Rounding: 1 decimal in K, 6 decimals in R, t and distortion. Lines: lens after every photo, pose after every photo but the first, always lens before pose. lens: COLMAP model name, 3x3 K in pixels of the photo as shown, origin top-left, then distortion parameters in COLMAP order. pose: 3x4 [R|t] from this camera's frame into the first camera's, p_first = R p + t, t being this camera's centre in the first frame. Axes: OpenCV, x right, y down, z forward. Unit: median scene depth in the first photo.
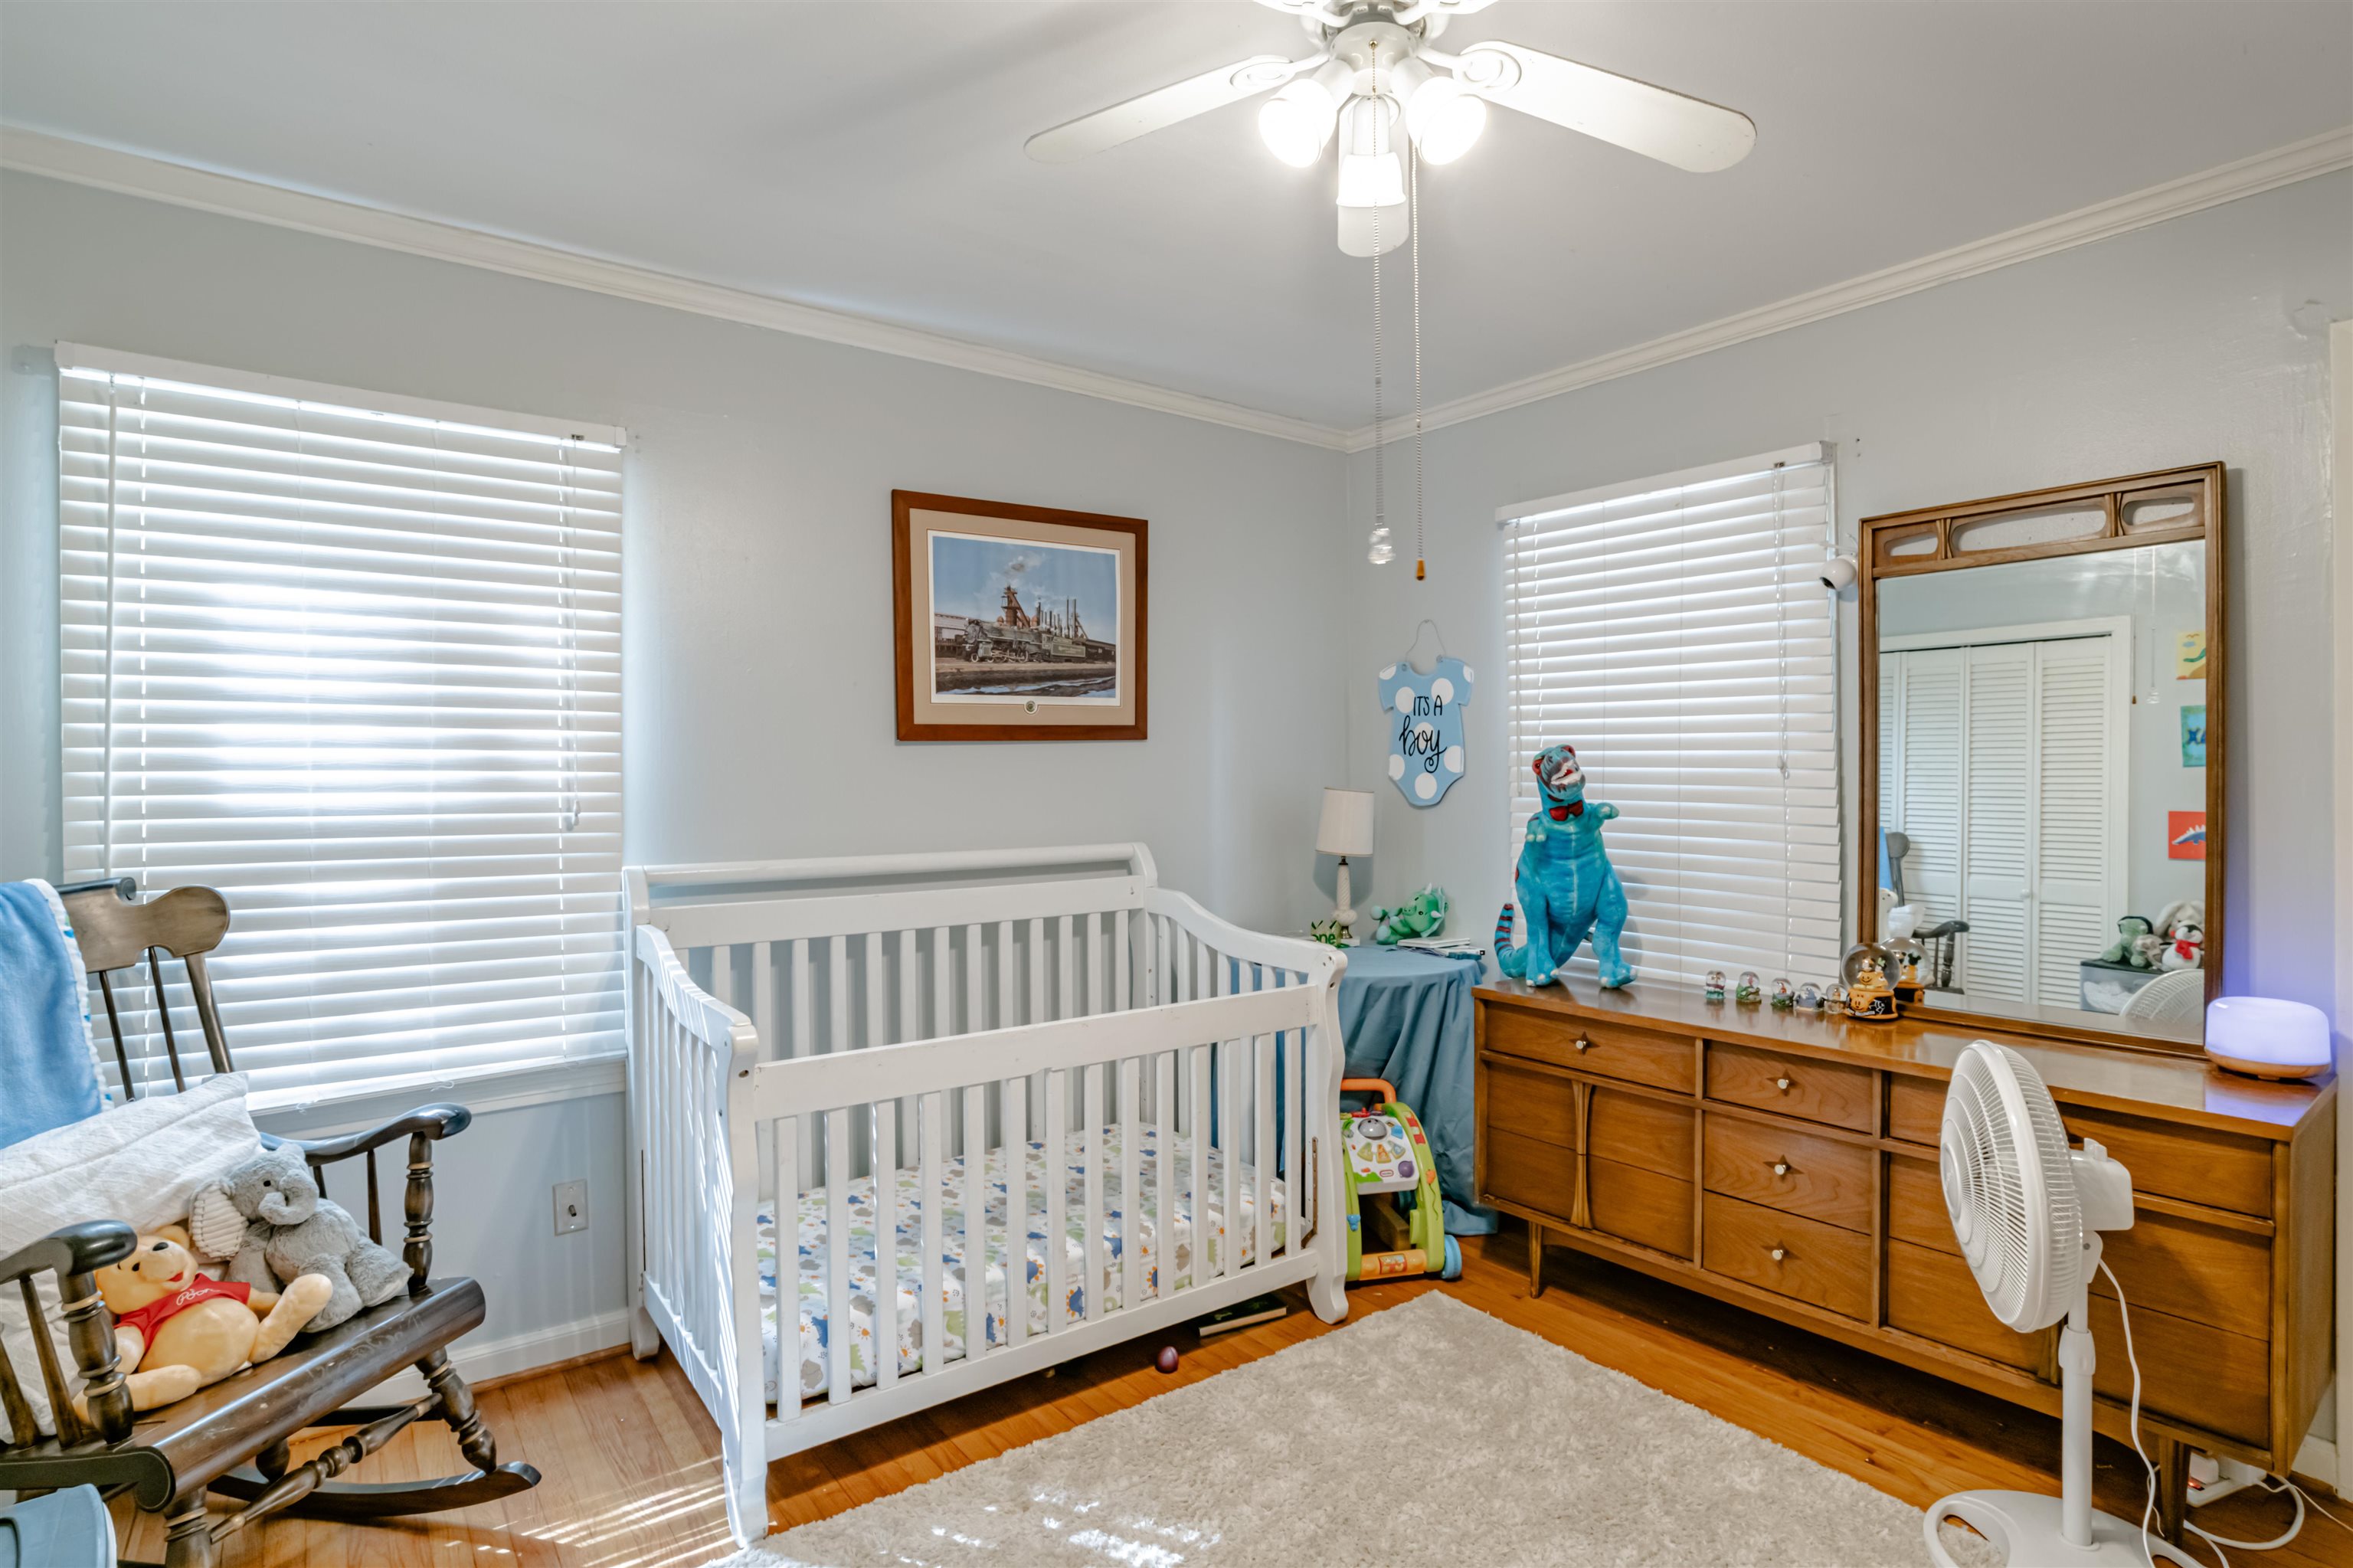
lens RADIAL K [[1197.8, 0, 1181.6], [0, 1197.8, 787.1], [0, 0, 1]] dist [-0.046912, 0.020364]
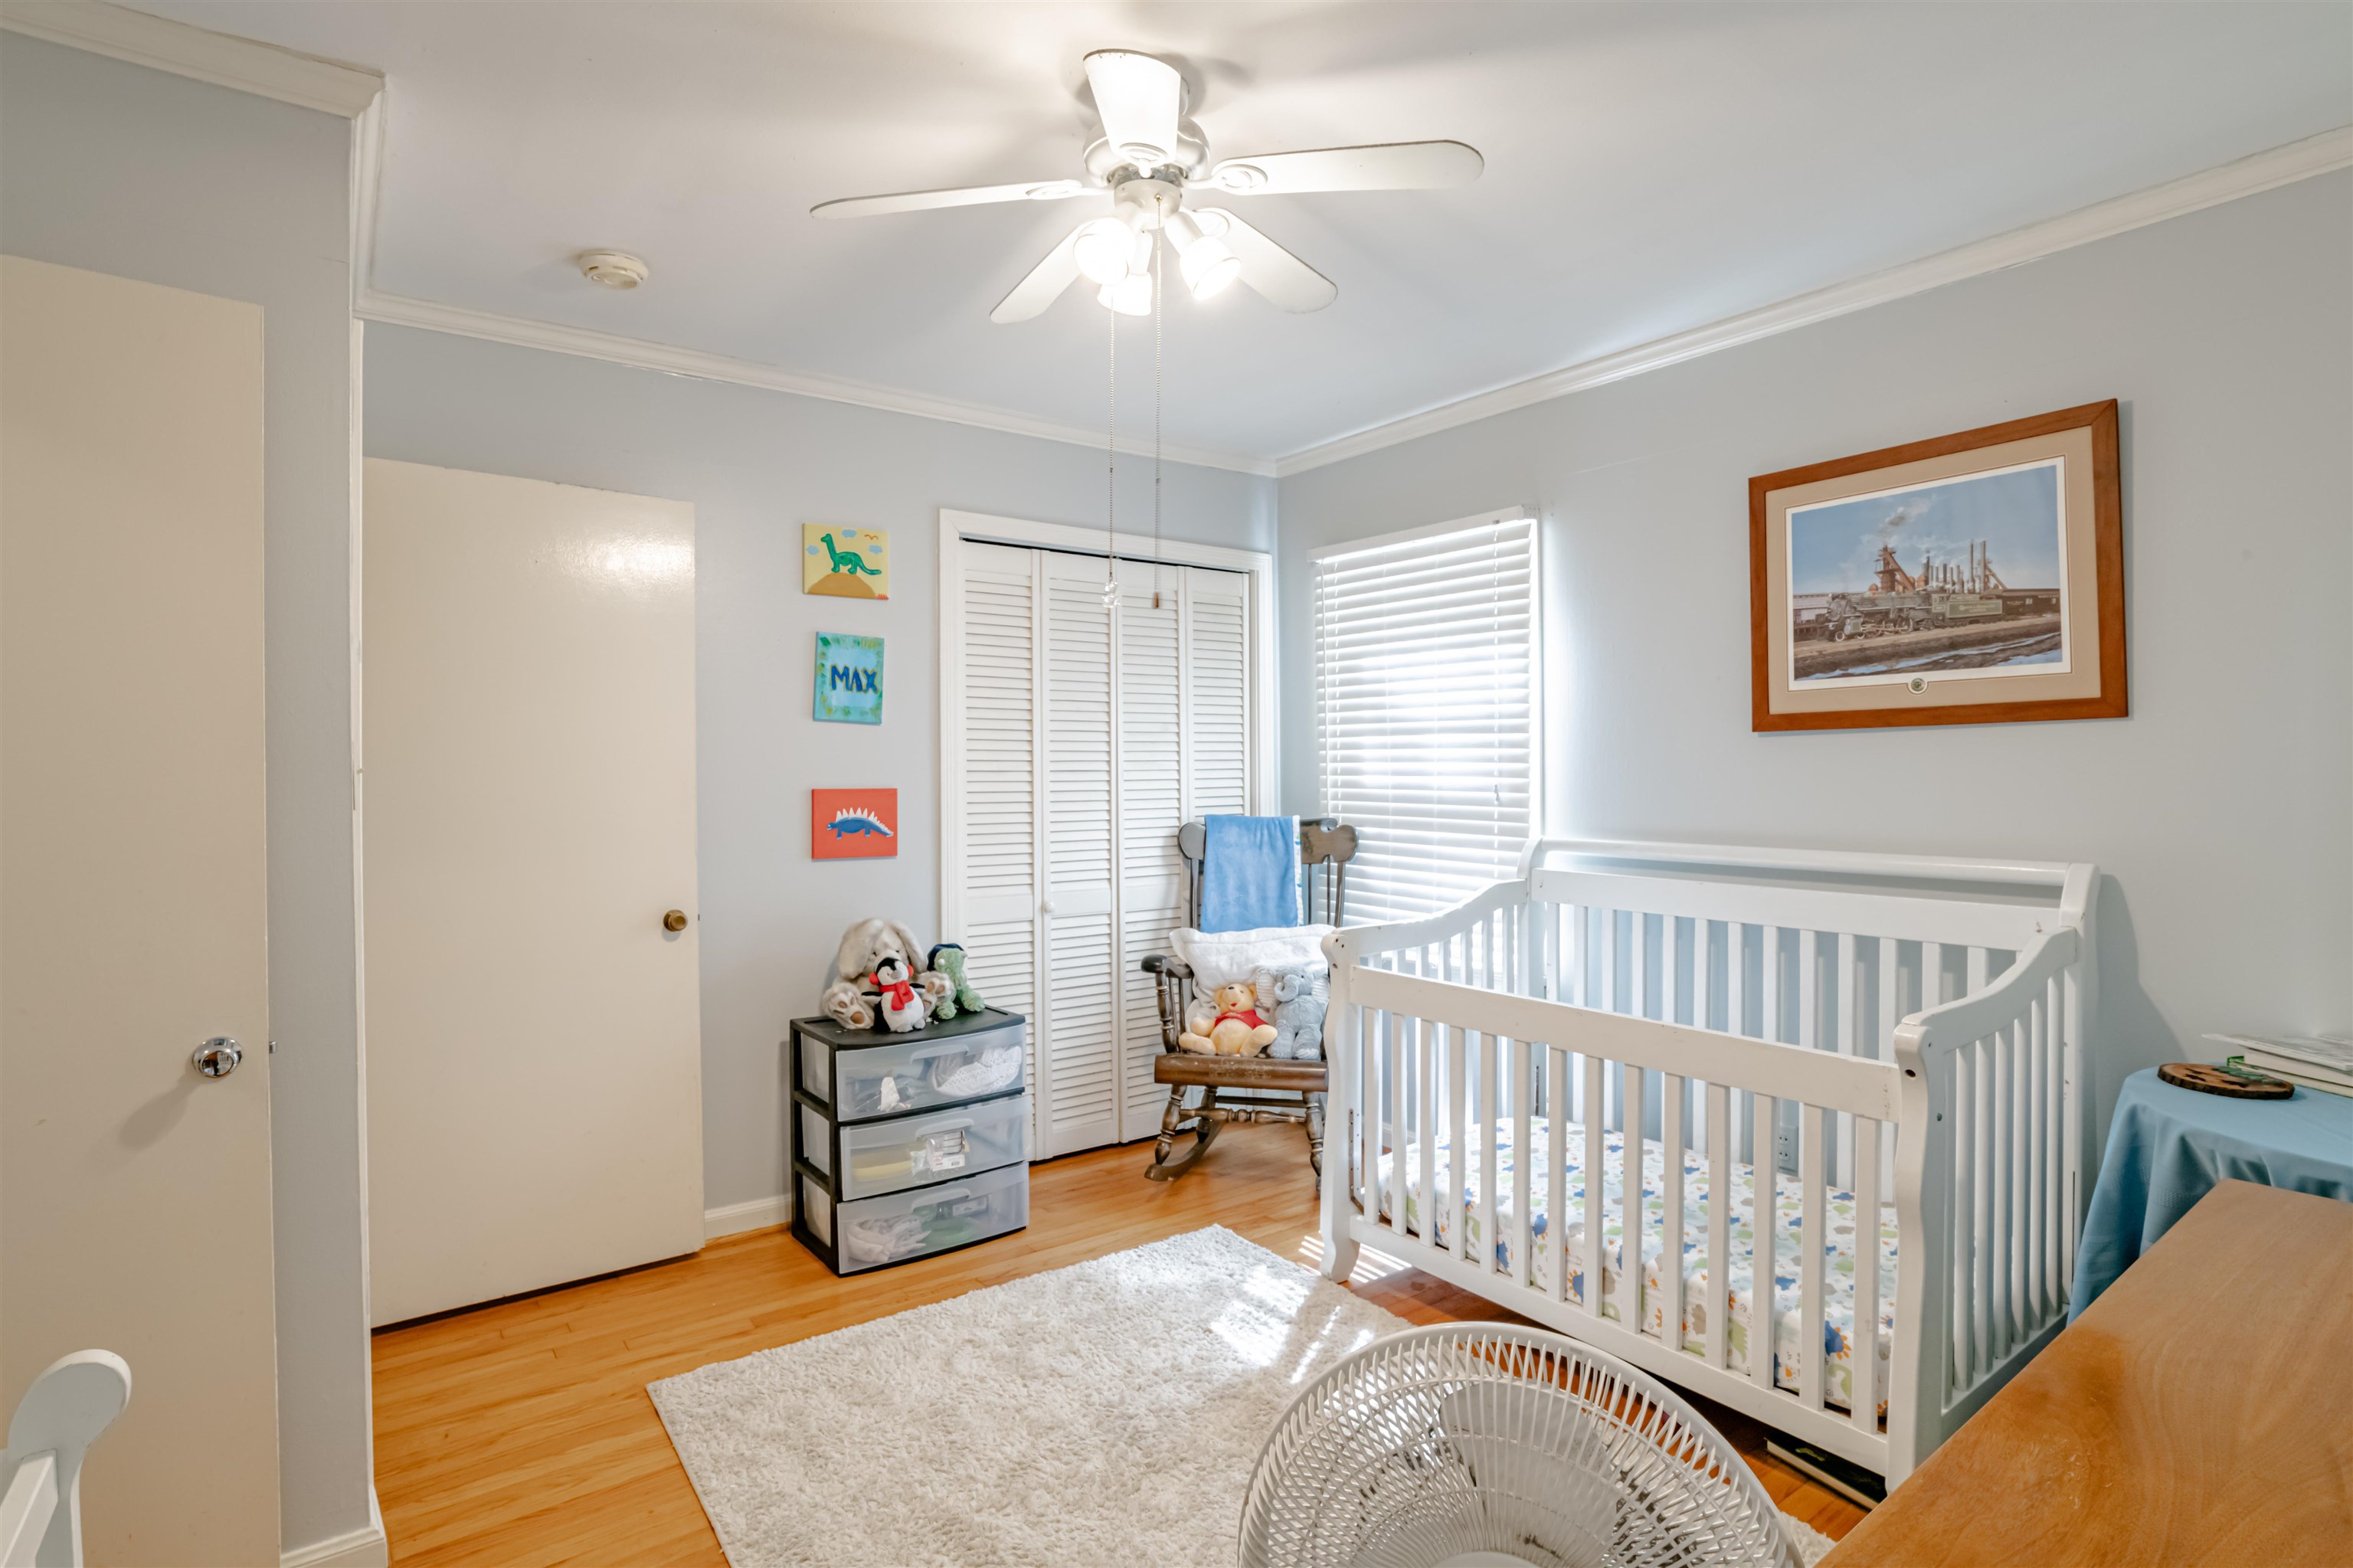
lens RADIAL K [[1197.8, 0, 1186.2], [0, 1197.8, 768.7], [0, 0, 1]] dist [-0.046912, 0.020364]
pose [[-0.001426, 0.009771, -0.999951, 0.697509], [-0.007328, 0.999925, 0.009781, -0.013760], [0.999972, 0.007341, -0.001354, 0.500268]]
